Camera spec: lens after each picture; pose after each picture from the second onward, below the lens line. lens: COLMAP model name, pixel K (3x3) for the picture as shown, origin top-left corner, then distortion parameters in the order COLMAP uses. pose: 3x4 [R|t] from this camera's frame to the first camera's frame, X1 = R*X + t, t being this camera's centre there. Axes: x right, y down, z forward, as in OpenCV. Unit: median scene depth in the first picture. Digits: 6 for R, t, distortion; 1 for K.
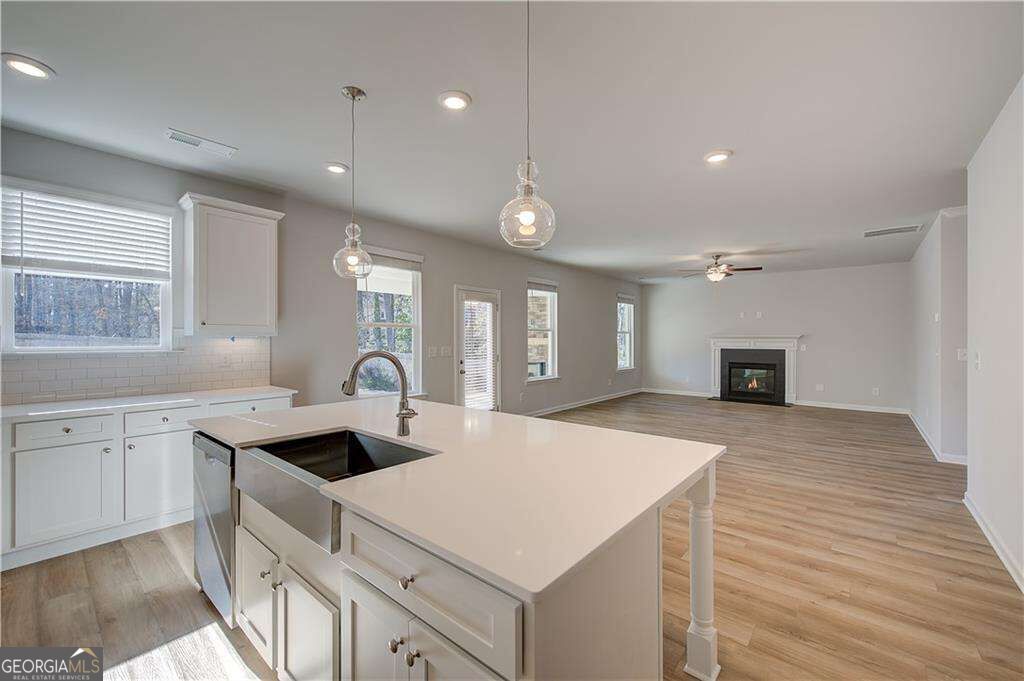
lens RADIAL K [[412.4, 0, 515.8], [0, 412.4, 340.5], [0, 0, 1]] dist [0.002933, -0.000191]
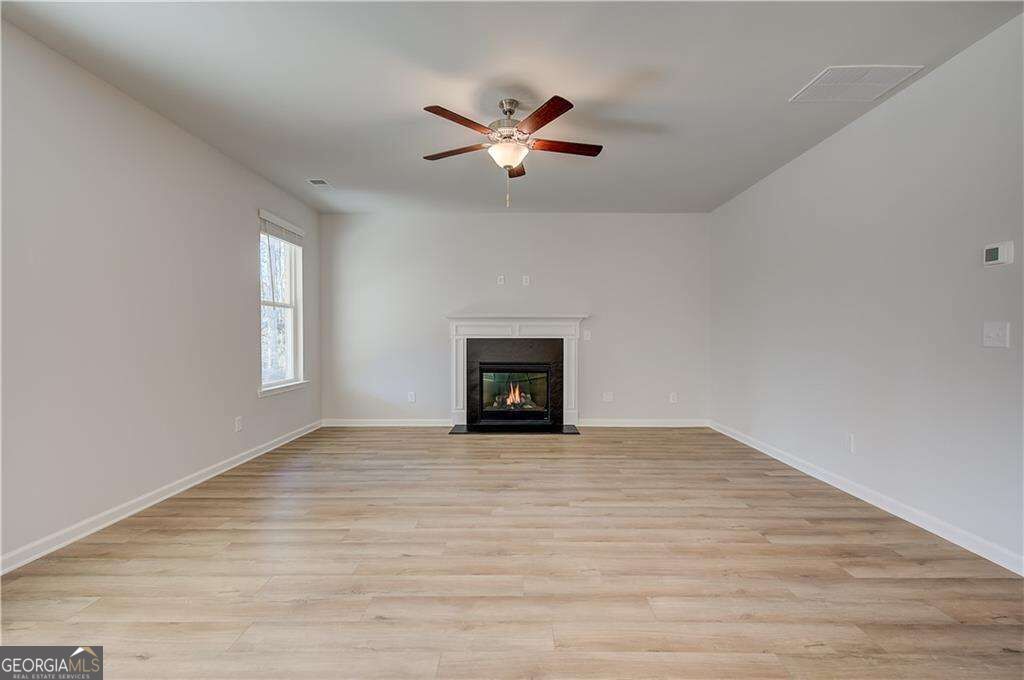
lens RADIAL K [[461.0, 0, 516.2], [0, 461.0, 340.8], [0, 0, 1]] dist [-0.001168, 0.000024]
pose [[0.771619, -0.010216, 0.636003, 0.156547], [0.003663, 0.999926, 0.011617, 0.016485], [-0.636074, -0.006634, 0.771599, 0.492654]]
